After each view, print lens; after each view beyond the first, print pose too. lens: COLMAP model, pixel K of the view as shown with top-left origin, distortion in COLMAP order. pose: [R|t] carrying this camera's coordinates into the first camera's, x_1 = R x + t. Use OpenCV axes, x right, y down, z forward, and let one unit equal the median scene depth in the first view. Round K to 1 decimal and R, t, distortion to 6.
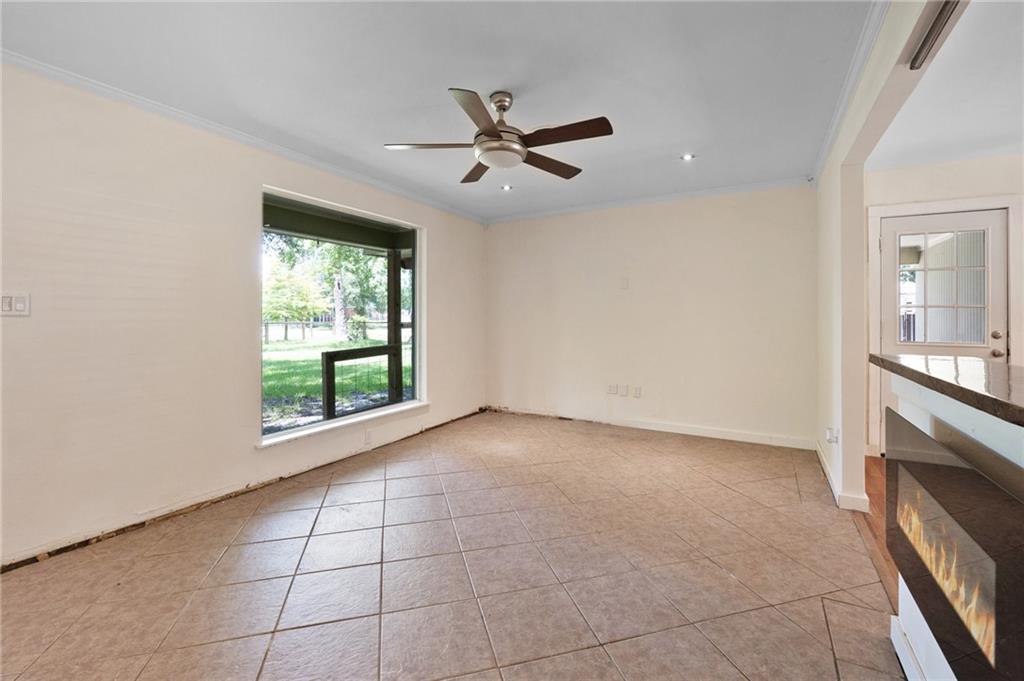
lens RADIAL K [[445.2, 0, 511.6], [0, 445.2, 316.6], [0, 0, 1]] dist [-0.000120, -0.000039]
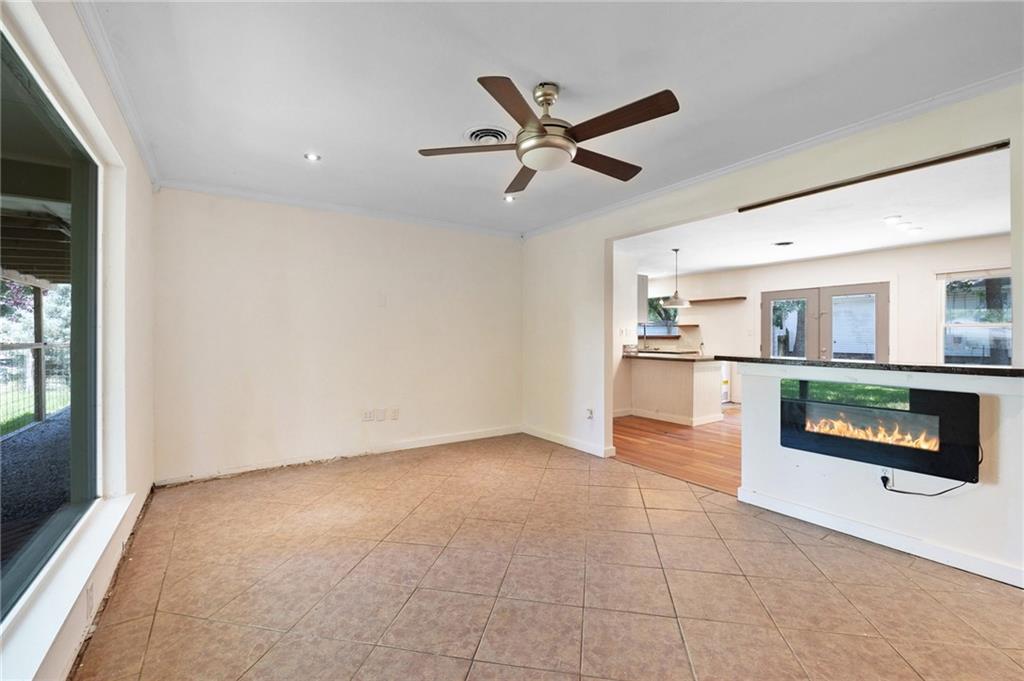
lens RADIAL K [[426.5, 0, 512.0], [0, 426.5, 340.5], [0, 0, 1]] dist [-0.001589, -0.000176]
pose [[0.443323, -0.003377, 0.896356, -0.645832], [-0.000641, 0.999991, 0.004084, 0.007308], [-0.896362, -0.002386, 0.443317, 0.536182]]
